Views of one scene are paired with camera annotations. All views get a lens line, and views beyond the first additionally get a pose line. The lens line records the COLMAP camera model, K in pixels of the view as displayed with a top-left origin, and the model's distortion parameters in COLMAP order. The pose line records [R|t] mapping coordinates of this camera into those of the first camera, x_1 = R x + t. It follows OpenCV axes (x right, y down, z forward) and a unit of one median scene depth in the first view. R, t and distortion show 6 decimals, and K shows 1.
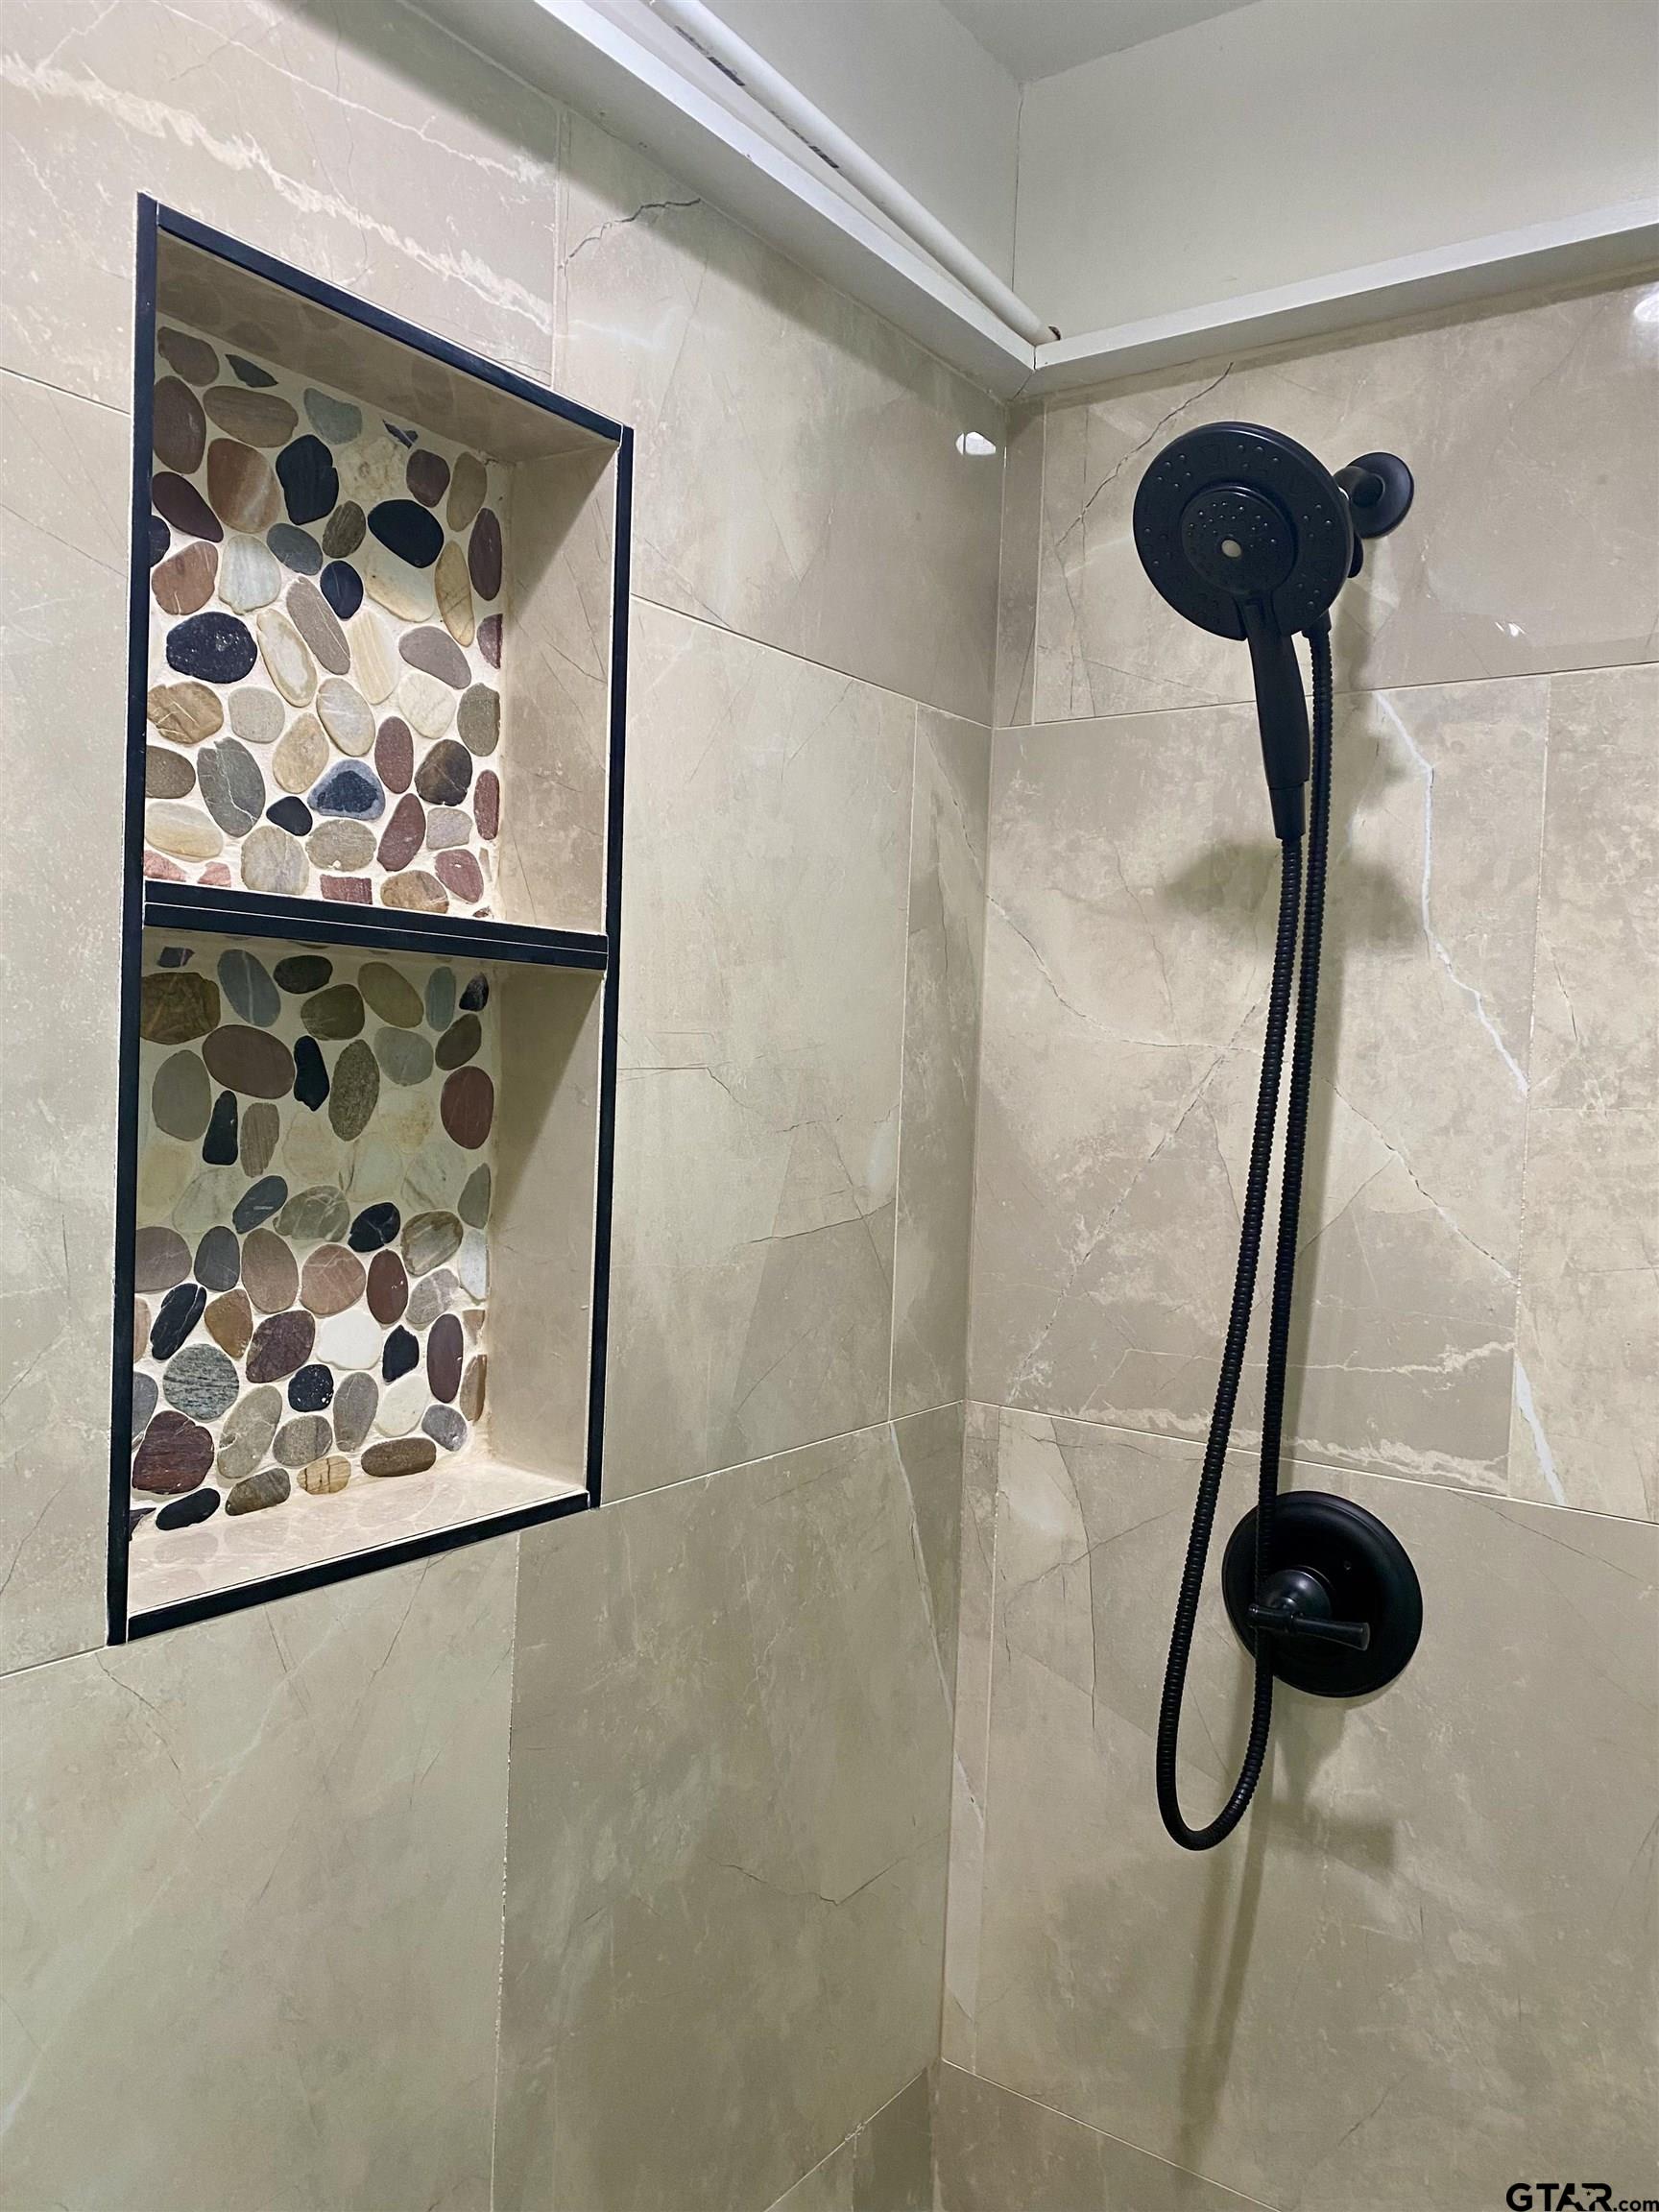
lens RADIAL K [[1687.1, 0, 829.5], [0, 1687.1, 1106.0], [0, 0, 1]] dist [0.009257, -0.003175]
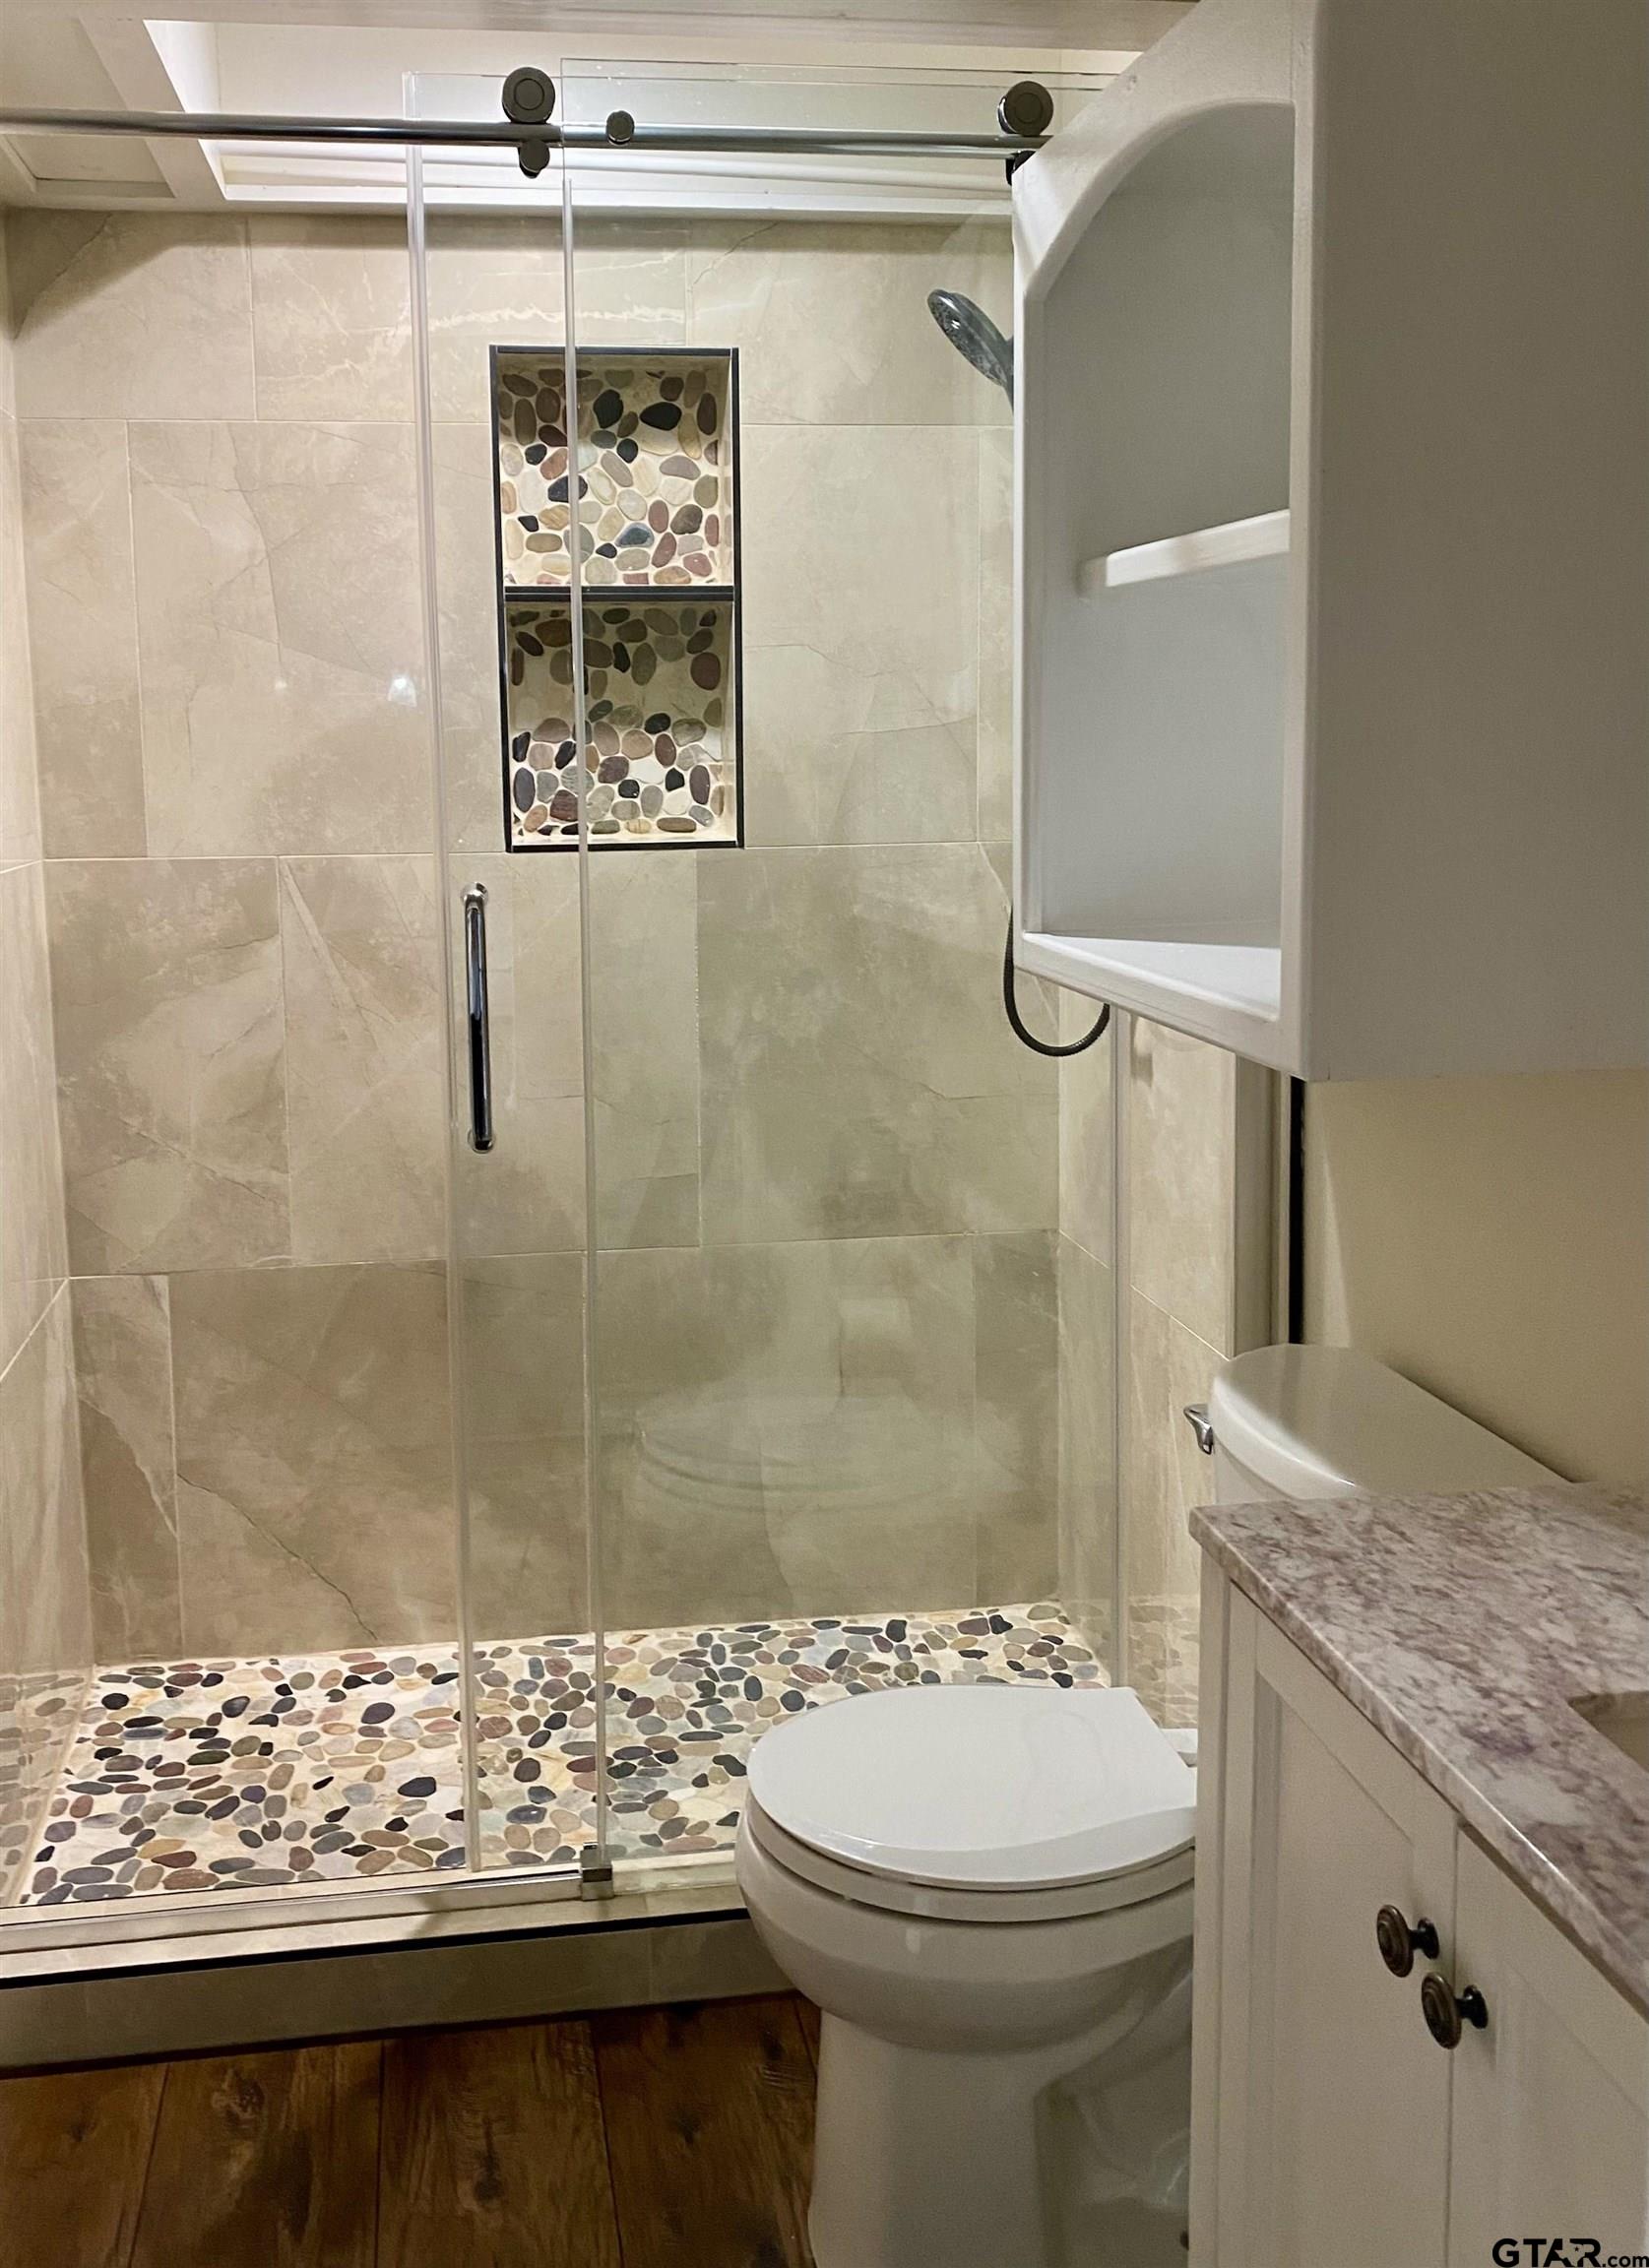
lens RADIAL K [[2318.6, 0, 824.5], [0, 2318.6, 1134.0], [0, 0, 1]] dist [0.009247, -0.006428]
pose [[0.697510, 0.062394, -0.713853, 2.232422], [0.020648, 0.994038, 0.107059, 0.298976], [0.716277, -0.089414, 0.692064, -1.119518]]
